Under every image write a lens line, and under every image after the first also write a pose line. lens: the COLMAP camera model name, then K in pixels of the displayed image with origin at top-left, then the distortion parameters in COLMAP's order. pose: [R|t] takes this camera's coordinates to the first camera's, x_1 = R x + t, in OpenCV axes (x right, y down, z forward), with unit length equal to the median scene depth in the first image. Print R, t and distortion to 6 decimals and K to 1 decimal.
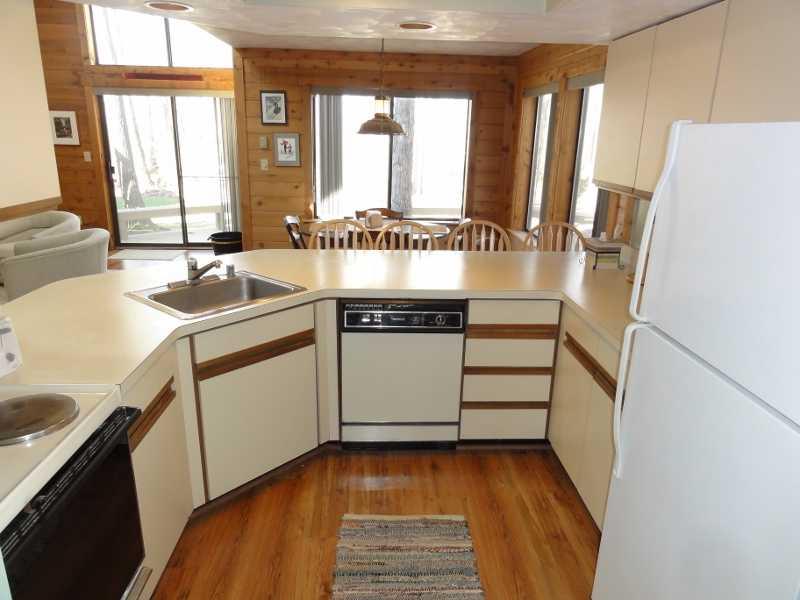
lens RADIAL K [[570.0, 0, 398.9], [0, 570.0, 304.1], [0, 0, 1]] dist [0.009681, 0.002356]
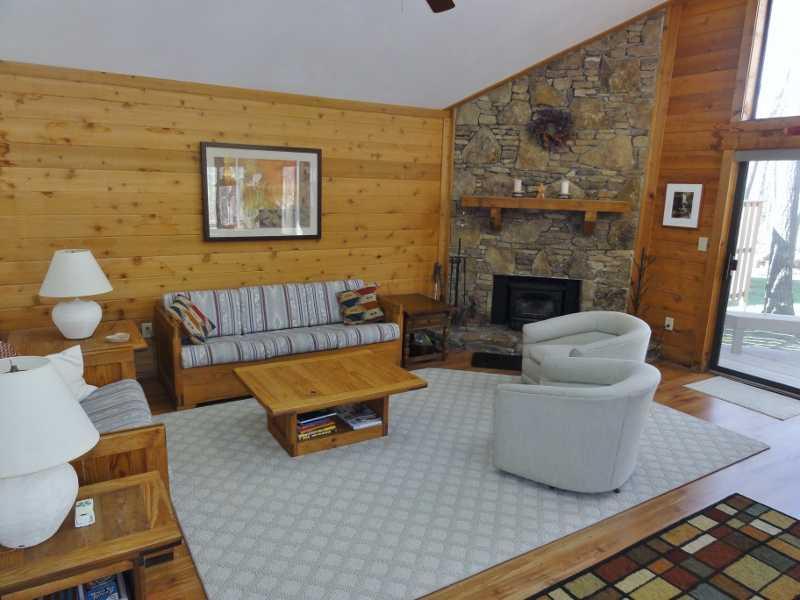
lens RADIAL K [[565.6, 0, 399.8], [0, 565.6, 296.8], [0, 0, 1]] dist [-0.004921, 0.006650]
pose [[0.472480, 0.174822, -0.863828, -0.105105], [-0.269656, 0.961801, 0.047158, -0.138195], [0.839076, 0.210656, 0.501574, 0.370051]]
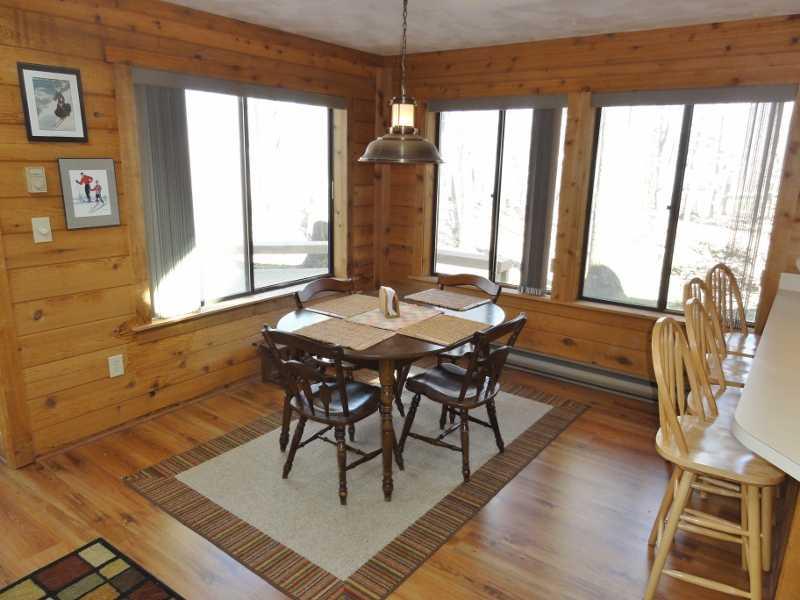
lens RADIAL K [[565.6, 0, 397.7], [0, 565.6, 297.9], [0, 0, 1]] dist [-0.004921, 0.006650]
pose [[0.646054, -0.193809, 0.738276, -0.391622], [0.211763, 0.974769, 0.070582, -0.163883], [-0.733328, 0.110740, 0.670795, 0.503605]]
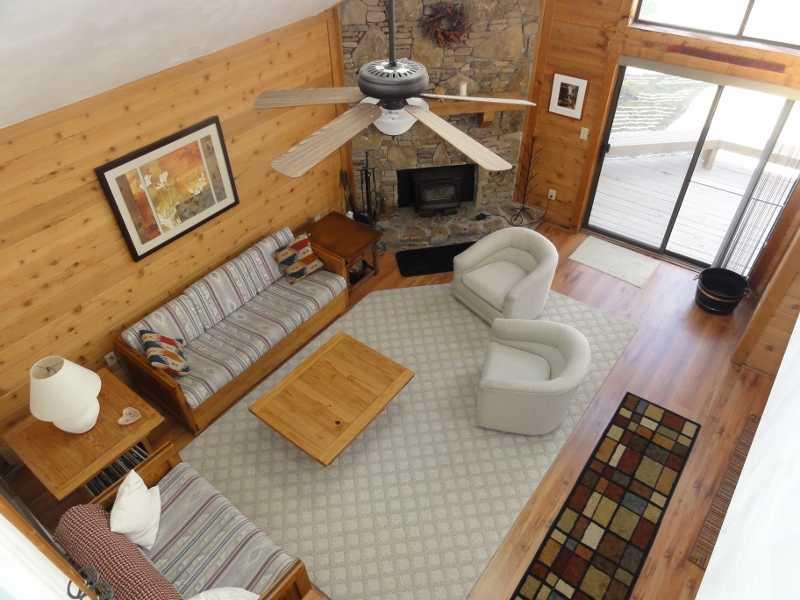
lens RADIAL K [[565.6, 0, 403.2], [0, 565.6, 302.0], [0, 0, 1]] dist [-0.004921, 0.006650]
pose [[0.754192, 0.414554, -0.509254, -0.255650], [-0.152795, 0.865031, 0.477886, -0.443585], [0.638630, -0.282606, 0.715742, 0.211233]]
